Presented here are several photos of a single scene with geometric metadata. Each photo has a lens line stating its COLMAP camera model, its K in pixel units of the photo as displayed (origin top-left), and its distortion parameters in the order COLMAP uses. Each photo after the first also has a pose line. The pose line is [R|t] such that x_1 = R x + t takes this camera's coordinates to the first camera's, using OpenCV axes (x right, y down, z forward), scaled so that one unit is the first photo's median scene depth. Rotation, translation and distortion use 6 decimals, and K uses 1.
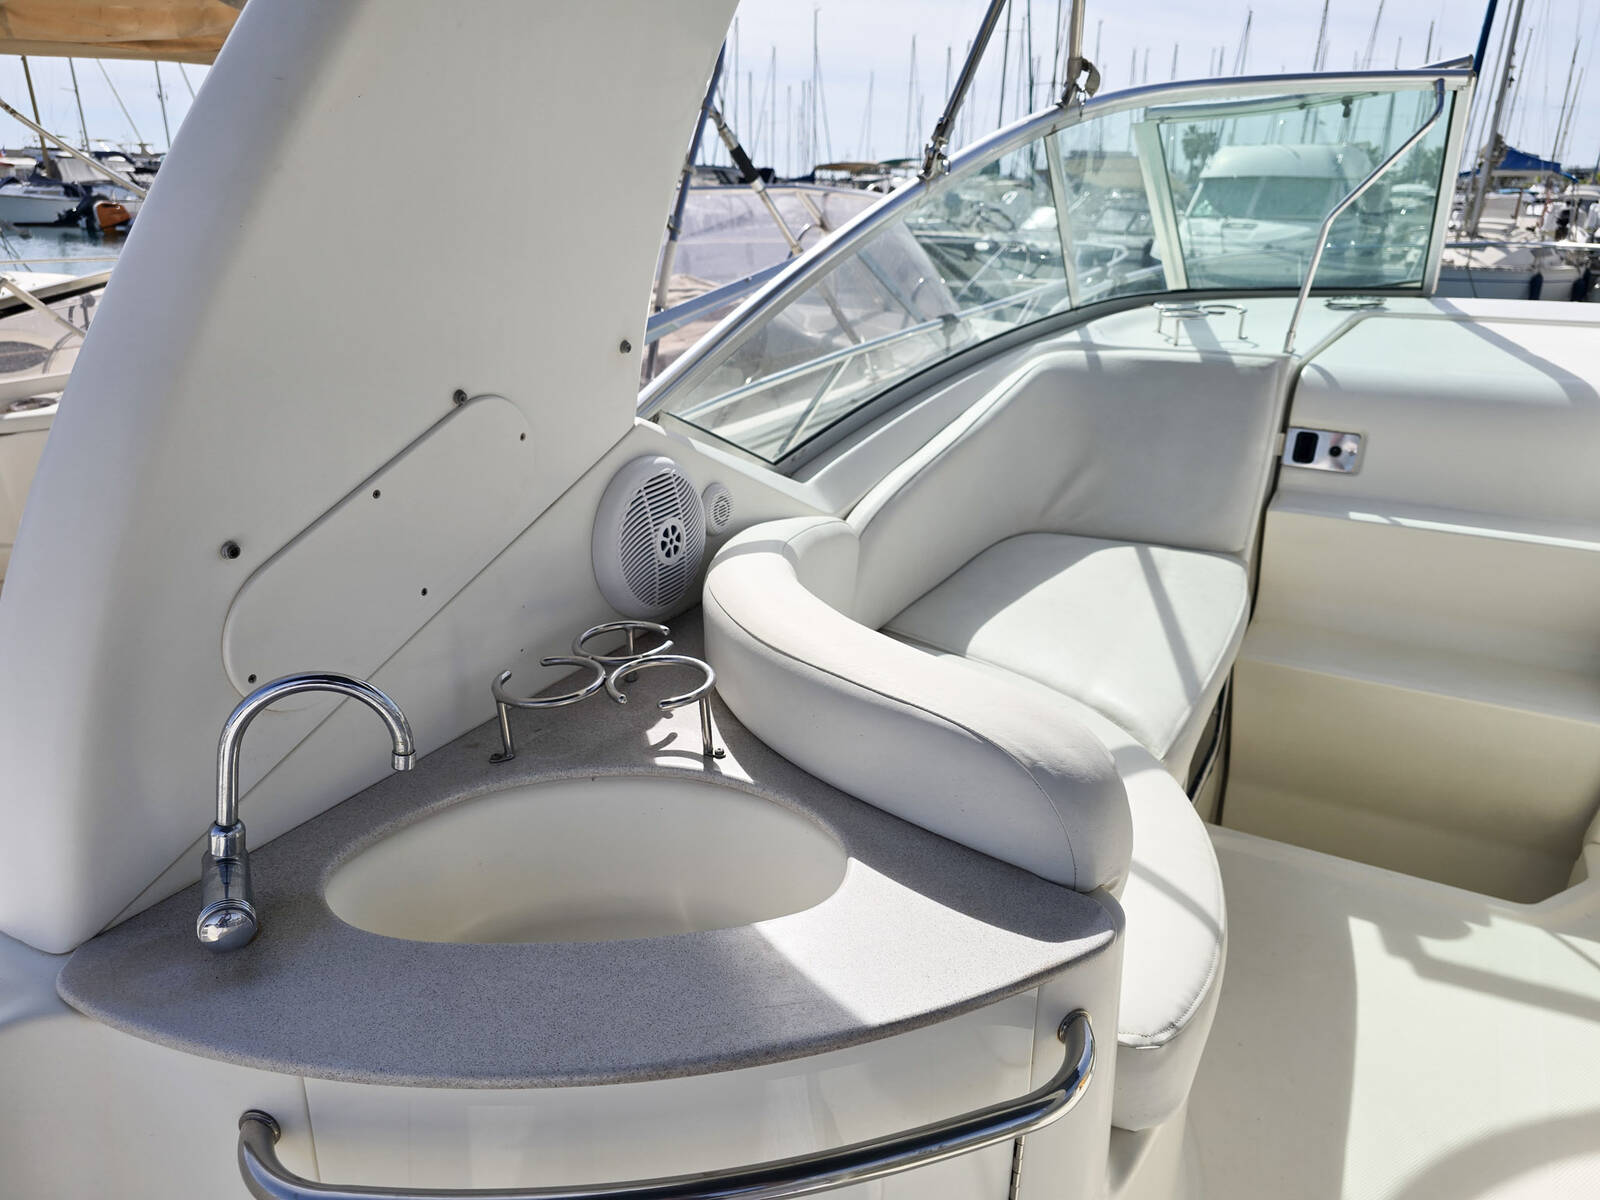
lens RADIAL K [[1135.1, 0, 800.0], [0, 1135.1, 600.0], [0, 0, 1]] dist [0.000266, -0.004283]
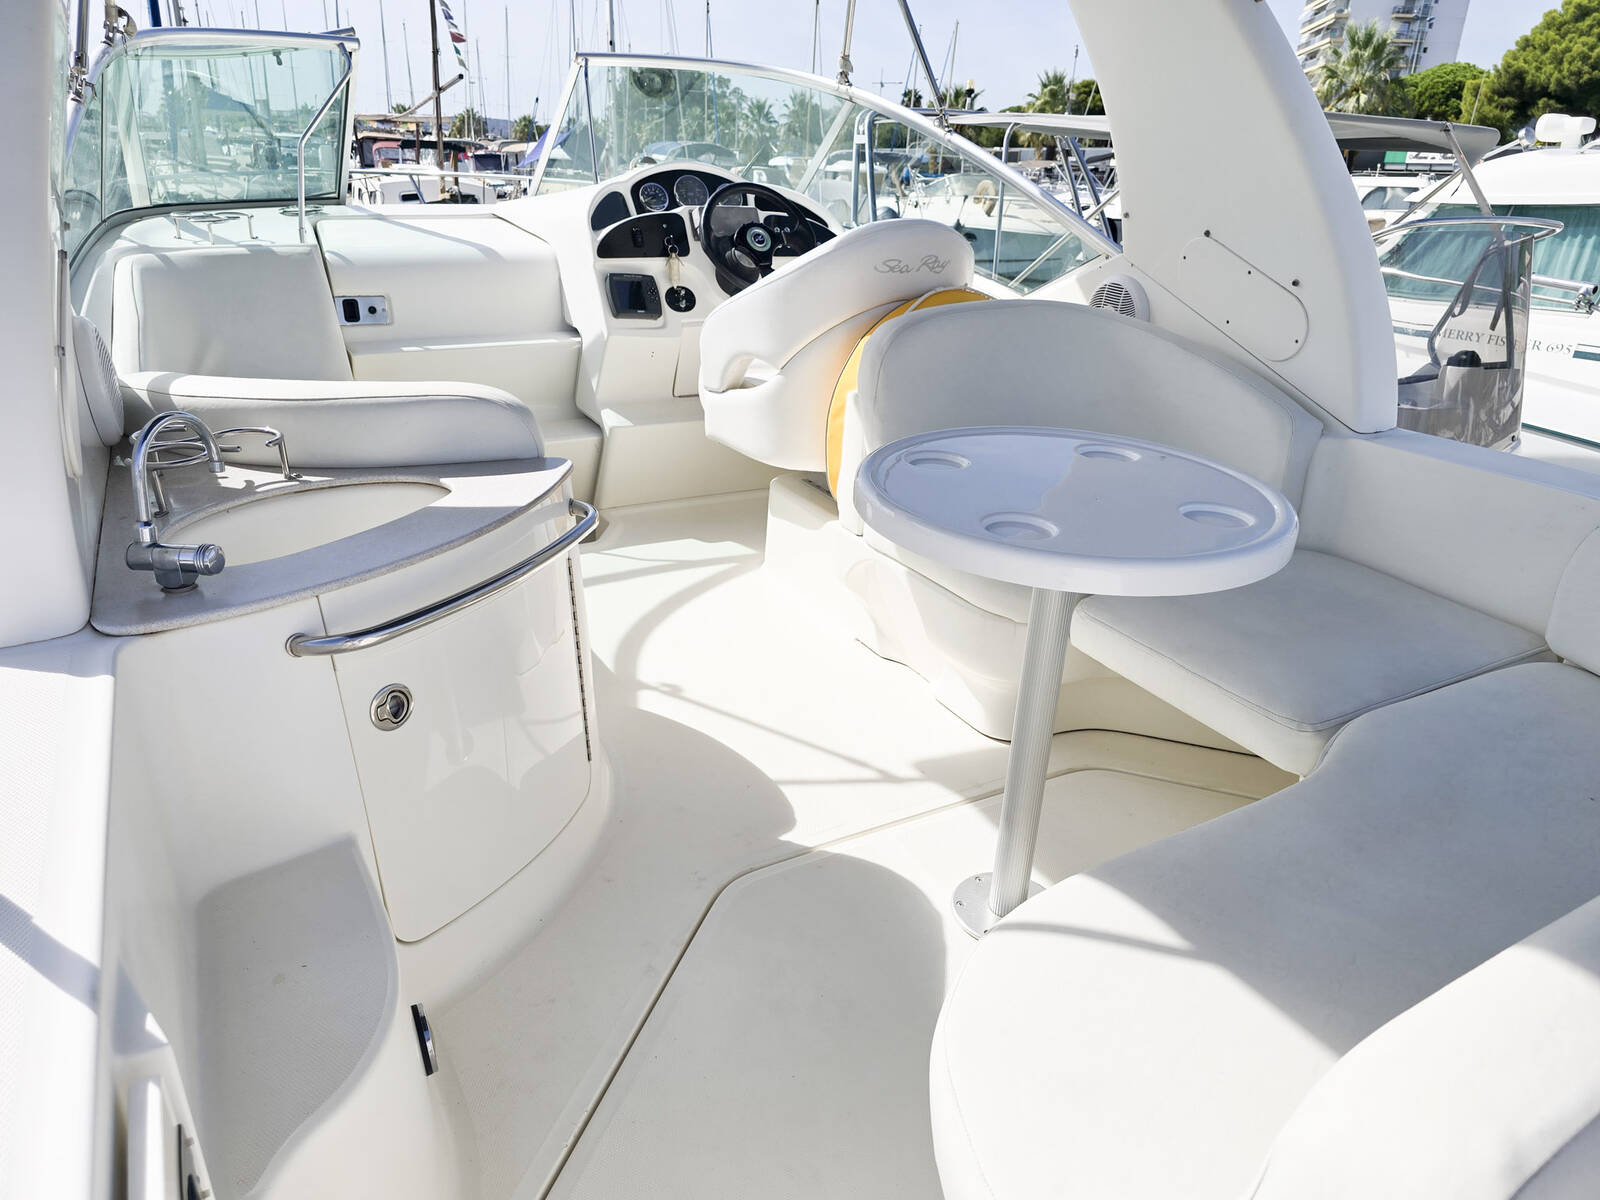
lens RADIAL K [[1135.1, 0, 800.0], [0, 1135.1, 600.0], [0, 0, 1]] dist [0.000266, -0.004283]
pose [[0.536908, -0.300610, 0.788266, -0.469522], [0.259999, 0.947843, 0.184373, 0.090399], [-0.802577, 0.105957, 0.587063, -0.225414]]
